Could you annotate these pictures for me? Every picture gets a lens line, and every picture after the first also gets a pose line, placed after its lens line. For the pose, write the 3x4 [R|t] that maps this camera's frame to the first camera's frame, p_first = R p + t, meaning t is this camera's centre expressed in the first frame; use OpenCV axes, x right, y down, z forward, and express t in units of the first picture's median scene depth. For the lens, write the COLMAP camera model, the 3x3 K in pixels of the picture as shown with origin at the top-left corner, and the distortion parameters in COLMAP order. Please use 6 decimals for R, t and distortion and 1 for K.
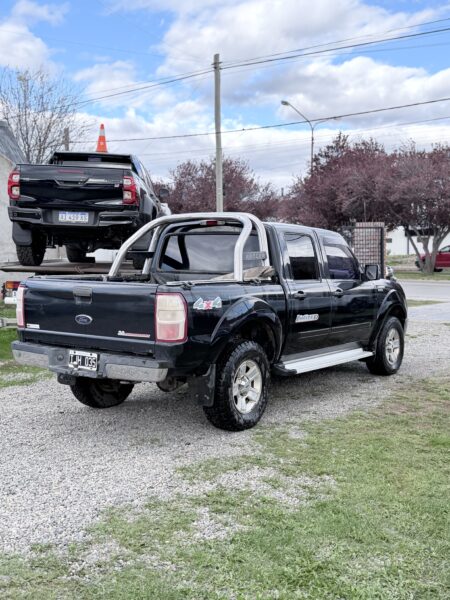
lens RADIAL K [[679.5, 0, 225.0], [0, 679.5, 300.0], [0, 0, 1]] dist [0.015130, -0.007360]
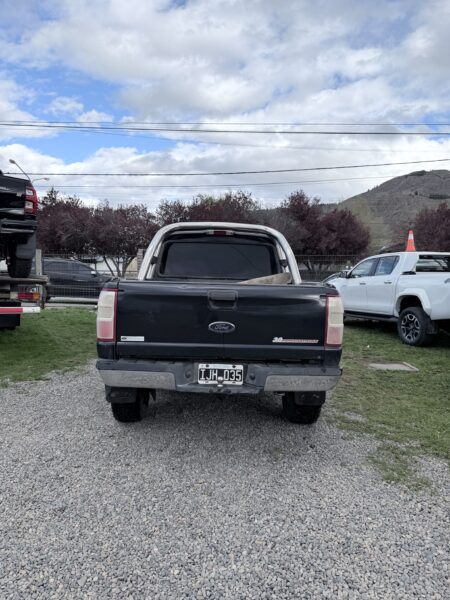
lens RADIAL K [[423.6, 0, 225.0], [0, 423.6, 300.0], [0, 0, 1]] dist [0.025504, -0.001118]
pose [[0.814690, -0.013120, 0.579749, -0.513466], [0.019331, 0.999803, -0.004540, -0.003275], [-0.579575, 0.014905, 0.814783, 0.553999]]
